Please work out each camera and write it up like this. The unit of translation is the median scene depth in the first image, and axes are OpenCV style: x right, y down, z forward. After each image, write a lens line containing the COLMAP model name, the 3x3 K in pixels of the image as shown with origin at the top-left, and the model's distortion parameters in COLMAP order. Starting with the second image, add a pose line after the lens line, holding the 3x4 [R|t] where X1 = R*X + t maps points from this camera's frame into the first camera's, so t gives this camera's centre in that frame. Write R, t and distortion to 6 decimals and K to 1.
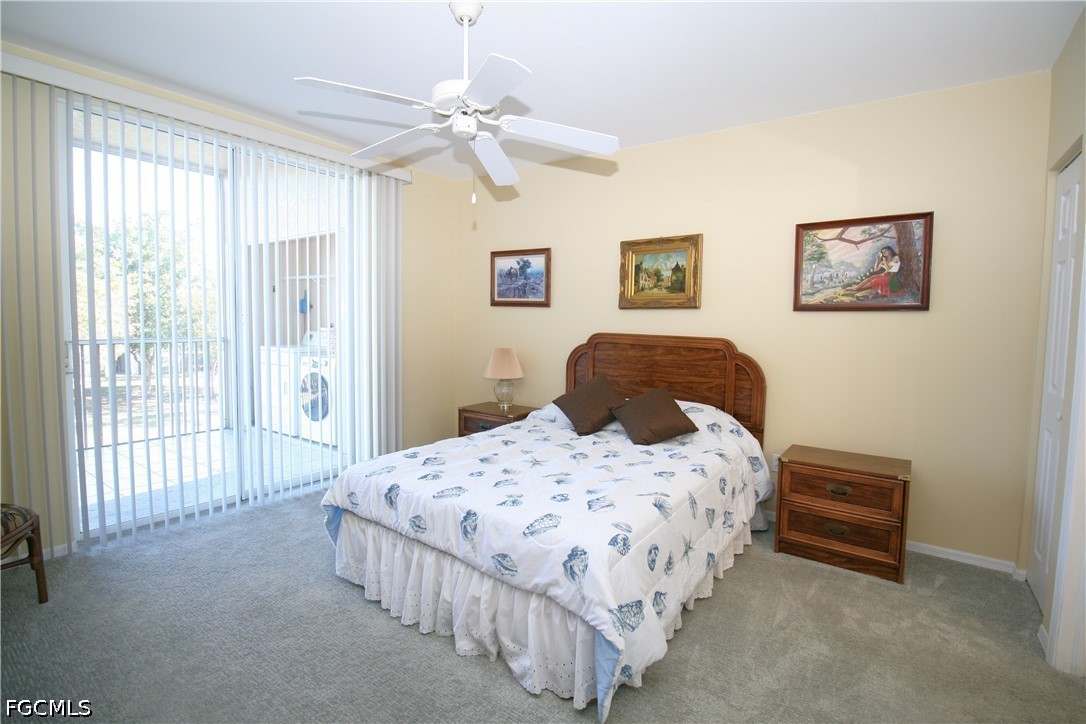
lens RADIAL K [[508.0, 0, 550.0], [0, 508.0, 359.2], [0, 0, 1]] dist [-0.003949, -0.000769]
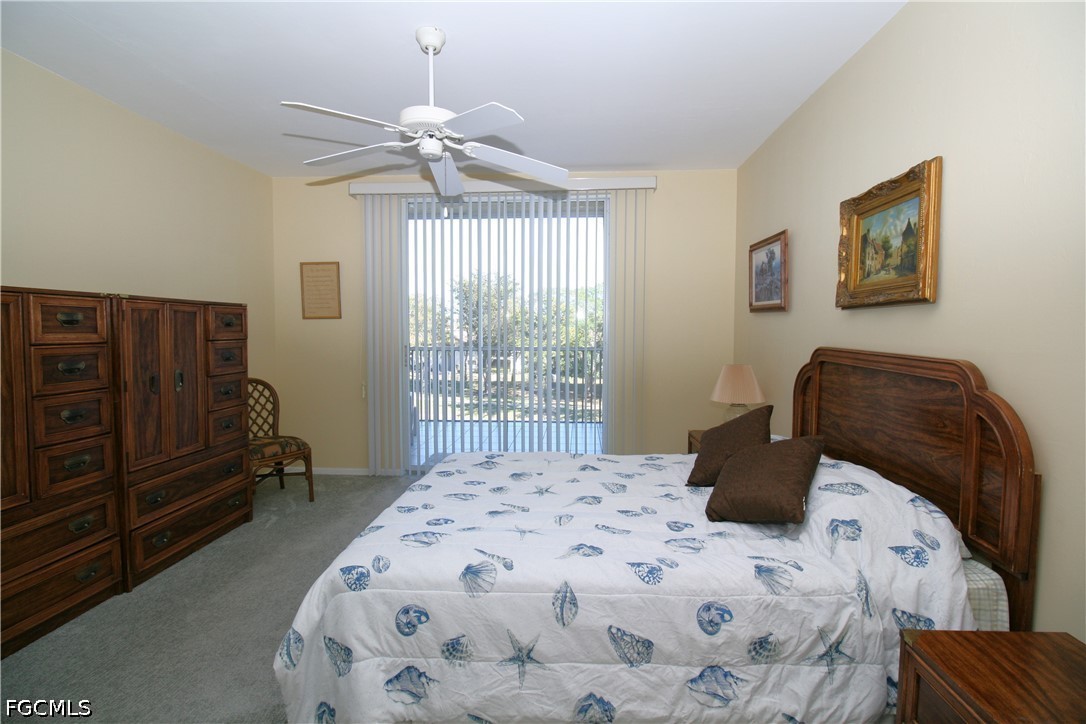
lens RADIAL K [[510.8, 0, 539.8], [0, 510.8, 354.4], [0, 0, 1]] dist [-0.010025, -0.001607]
pose [[0.519153, 0.028445, -0.854208, 0.510847], [-0.060493, 0.998162, -0.003527, -0.019792], [0.852538, 0.053504, 0.519920, 0.381690]]
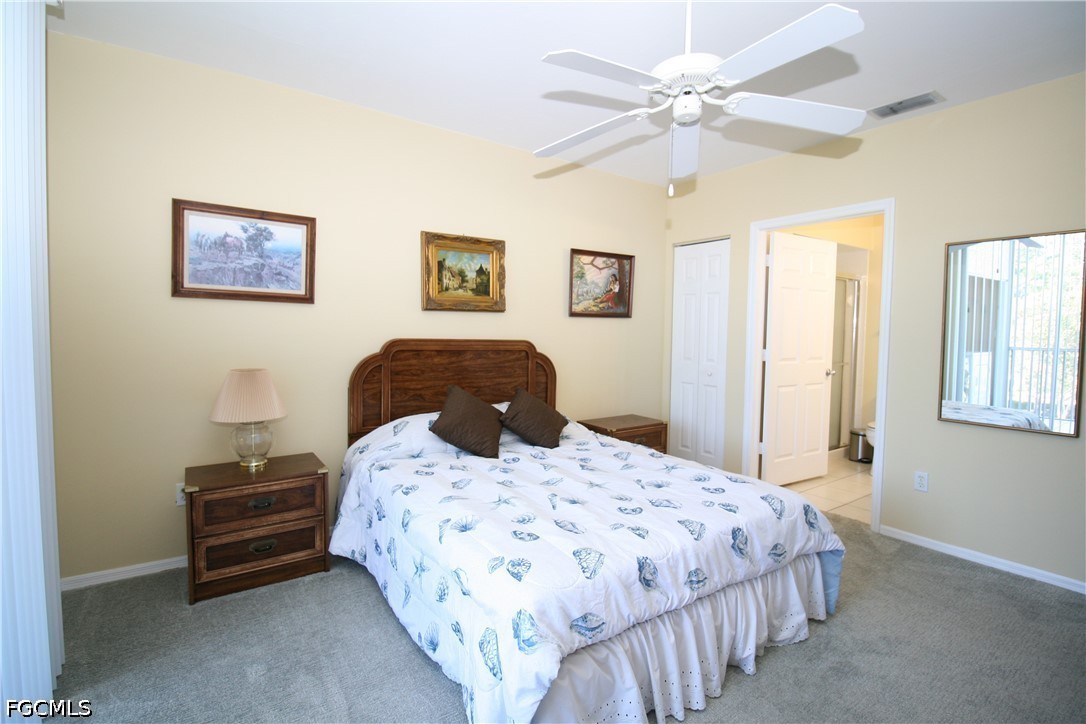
lens RADIAL K [[510.8, 0, 544.4], [0, 510.8, 355.0], [0, 0, 1]] dist [-0.010025, -0.001607]
pose [[0.328939, -0.062432, 0.942285, -0.647172], [0.061301, 0.997119, 0.044665, -0.052437], [-0.942359, 0.043071, 0.331819, 0.558748]]
